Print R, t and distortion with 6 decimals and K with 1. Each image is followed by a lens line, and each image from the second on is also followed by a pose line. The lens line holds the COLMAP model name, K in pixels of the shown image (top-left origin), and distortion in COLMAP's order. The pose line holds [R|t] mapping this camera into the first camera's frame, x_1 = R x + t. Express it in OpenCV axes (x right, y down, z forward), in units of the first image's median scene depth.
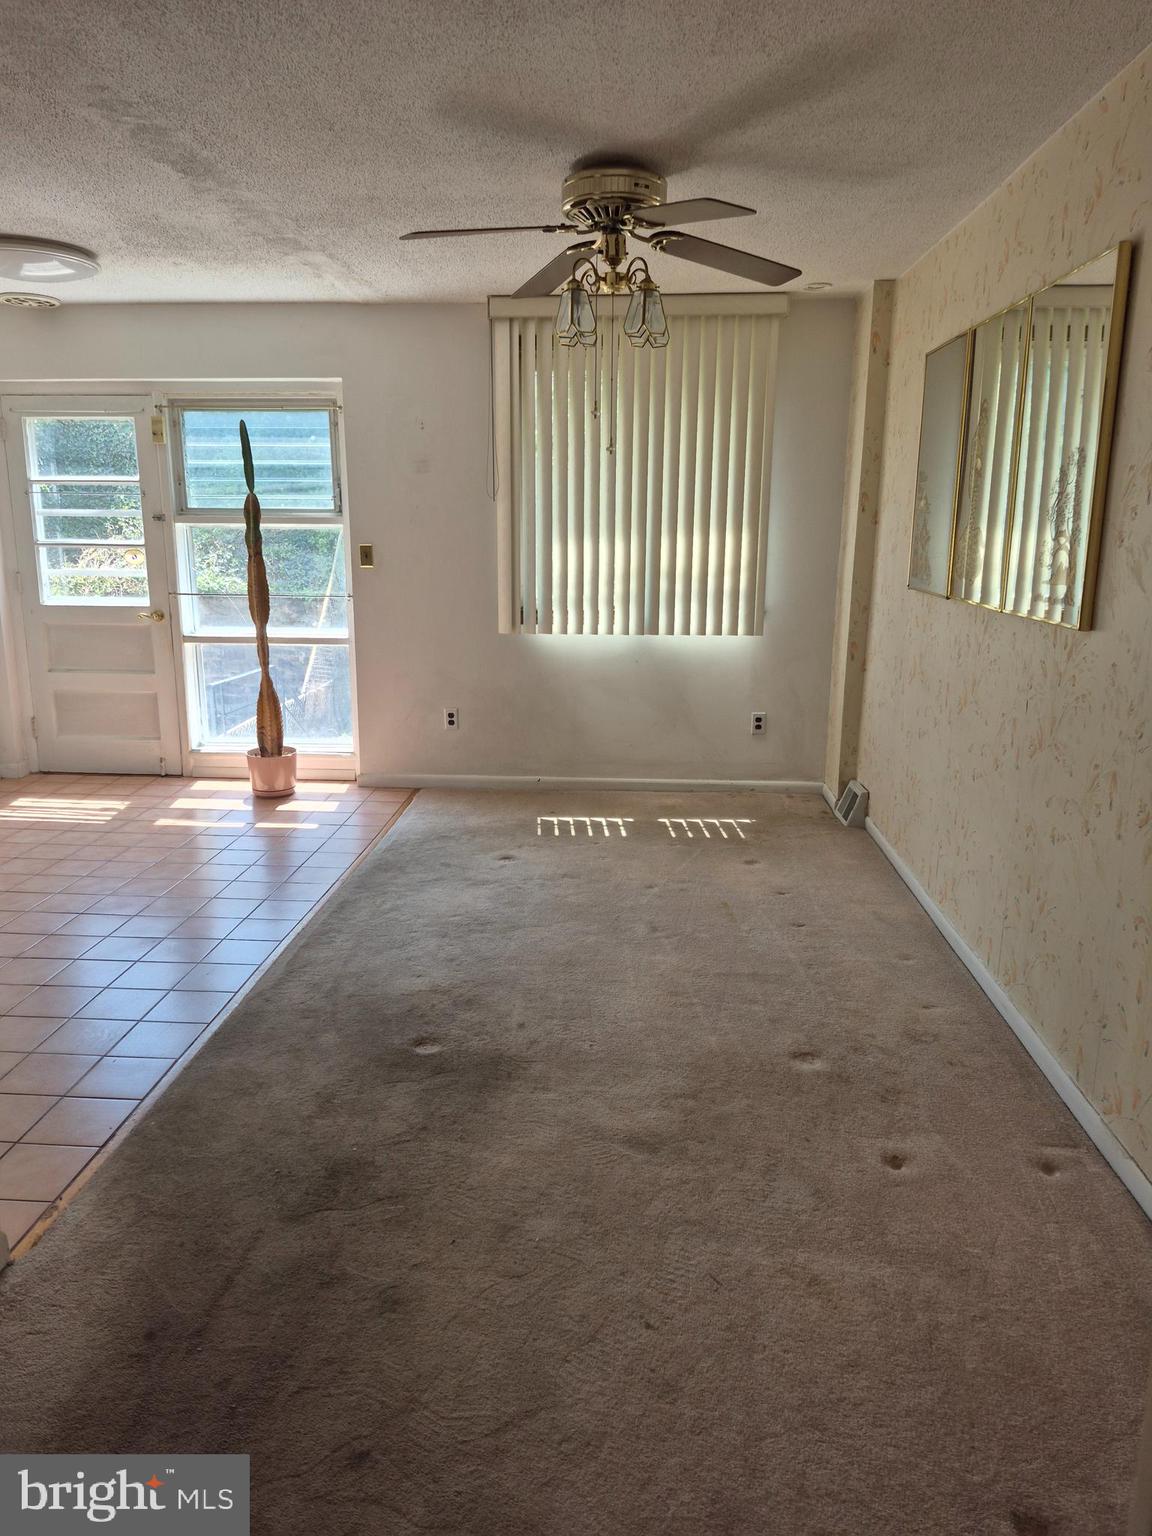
lens RADIAL K [[1056.2, 0, 577.8], [0, 1056.2, 771.8], [0, 0, 1]] dist [0.059927, -0.068411]
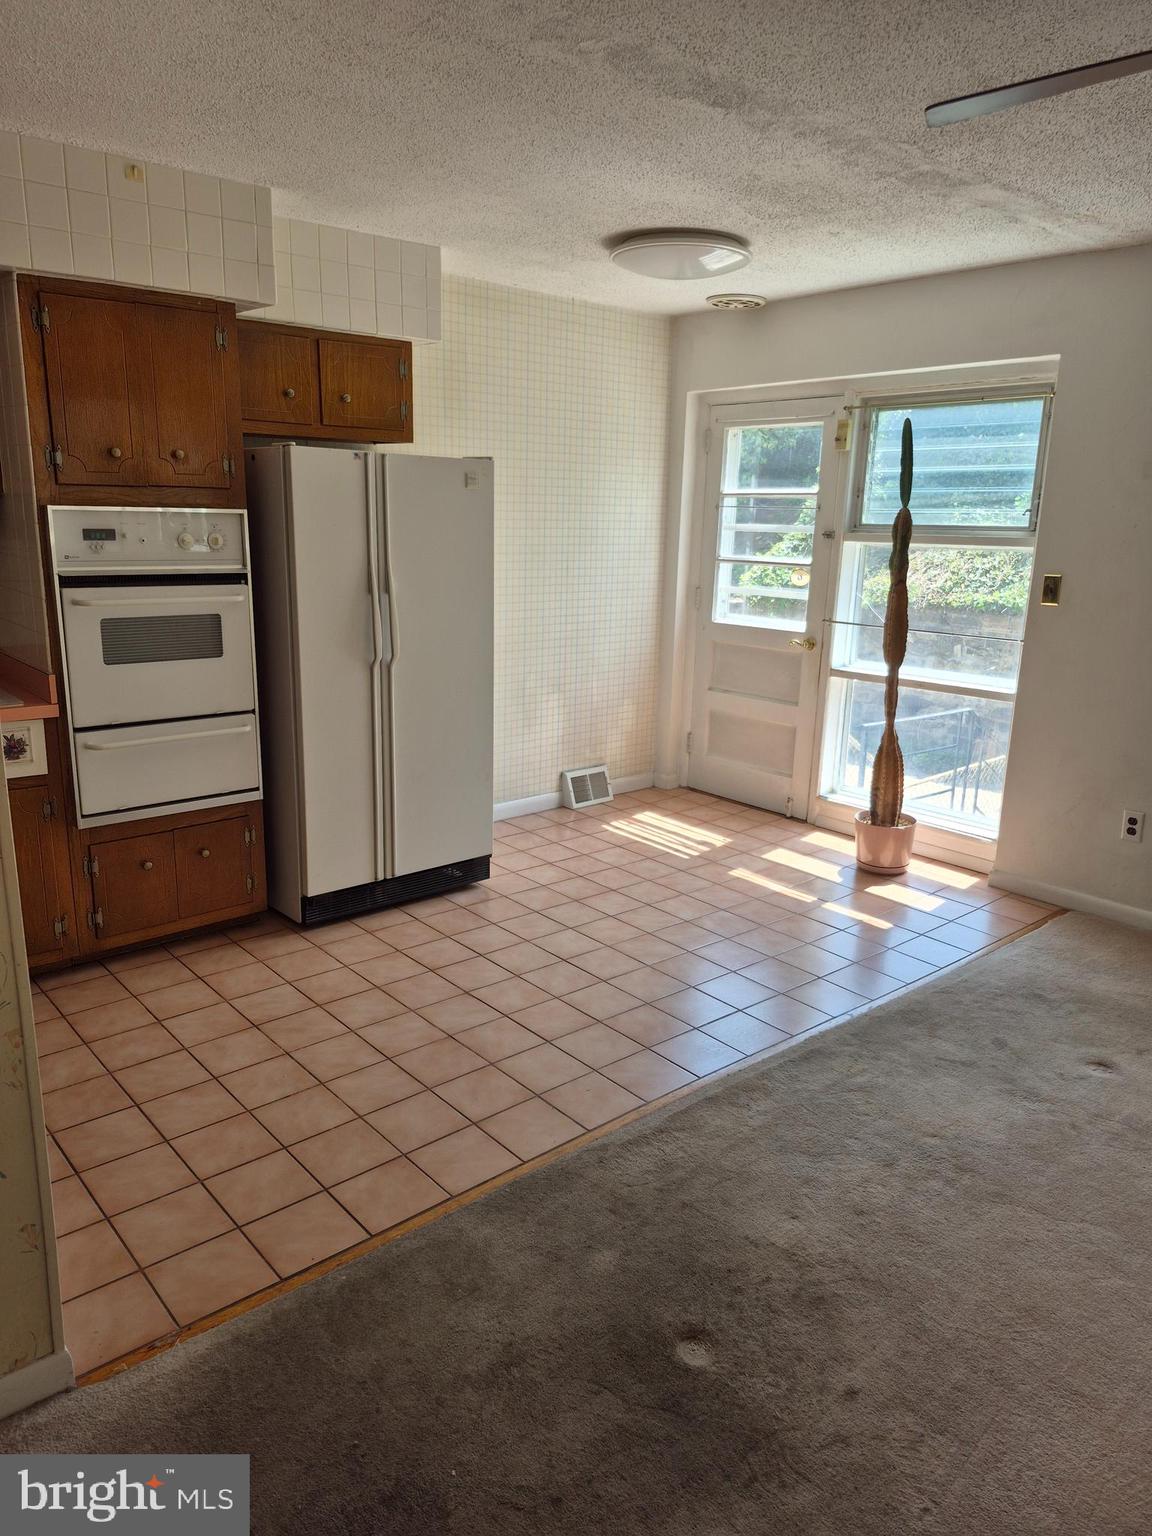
lens RADIAL K [[1056.2, 0, 566.1], [0, 1056.2, 774.8], [0, 0, 1]] dist [0.059927, -0.068411]
pose [[0.694334, 0.183451, -0.695878, 0.113506], [-0.182671, 0.980221, 0.076145, -0.073531], [0.696083, 0.074247, 0.714112, 0.244000]]
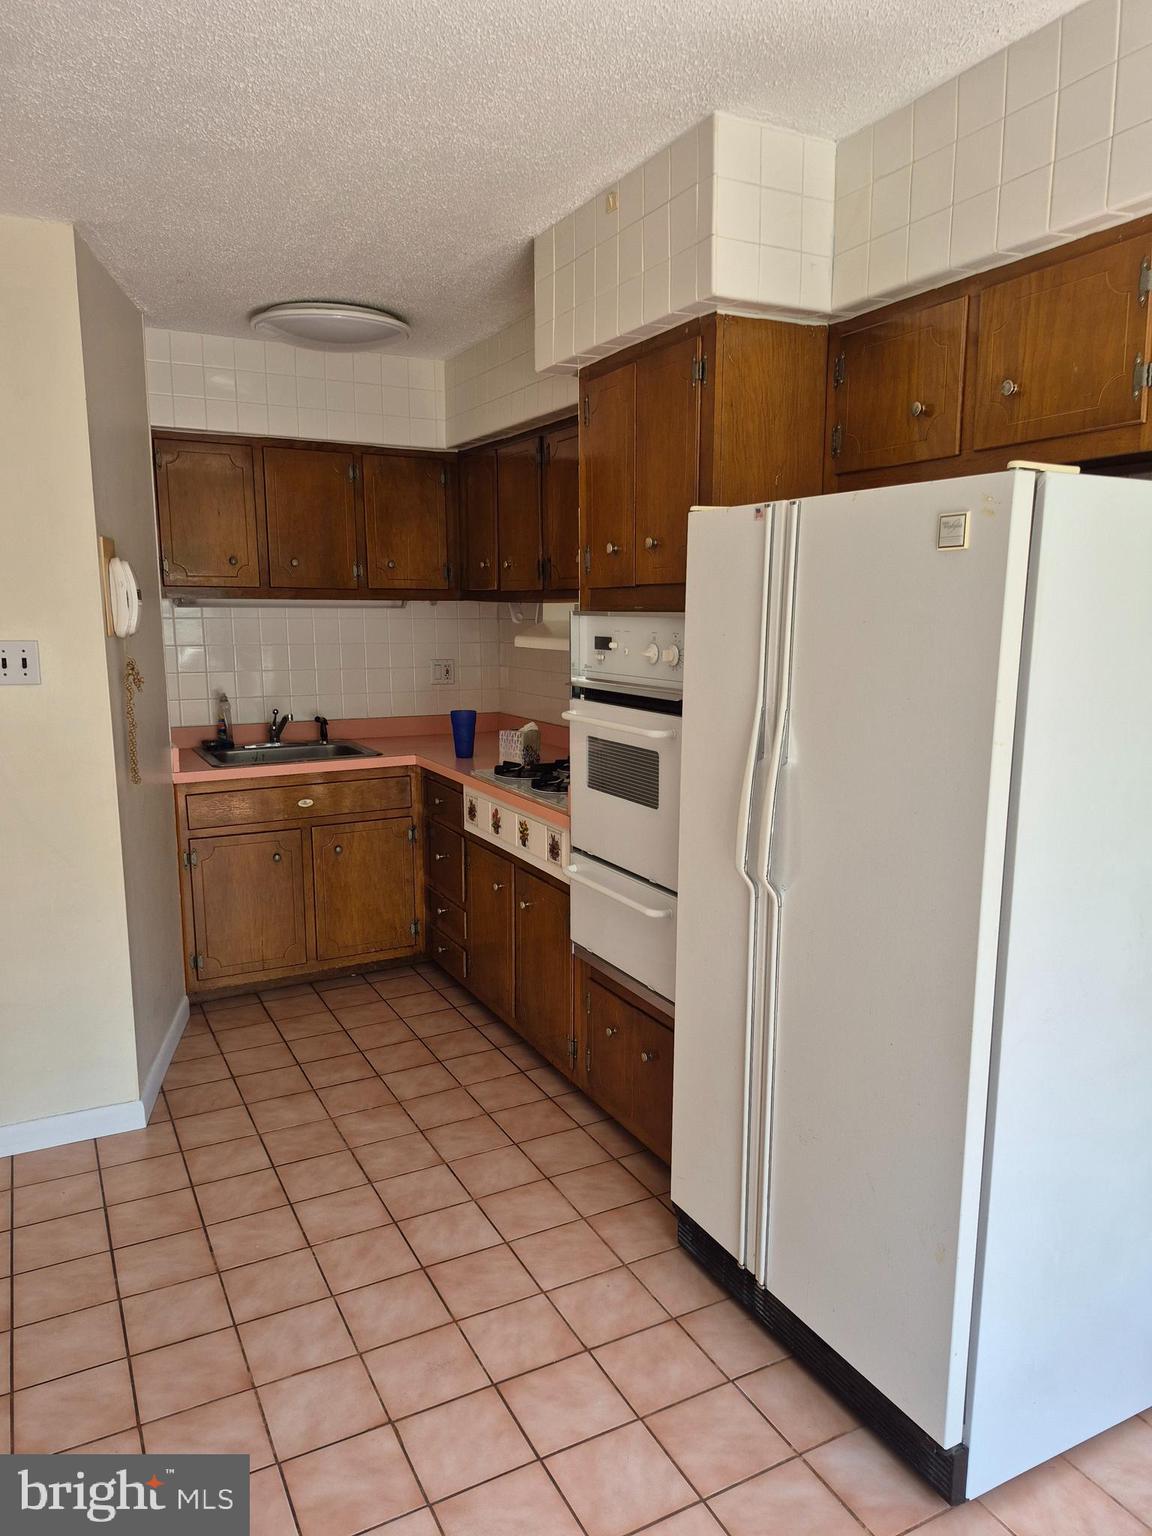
lens RADIAL K [[1056.2, 0, 578.3], [0, 1056.2, 774.6], [0, 0, 1]] dist [0.059927, -0.068411]
pose [[-0.857350, 0.087879, -0.507177, -0.215603], [-0.112448, 0.929543, 0.351148, -0.226075], [0.502301, 0.358088, -0.787062, 0.877238]]
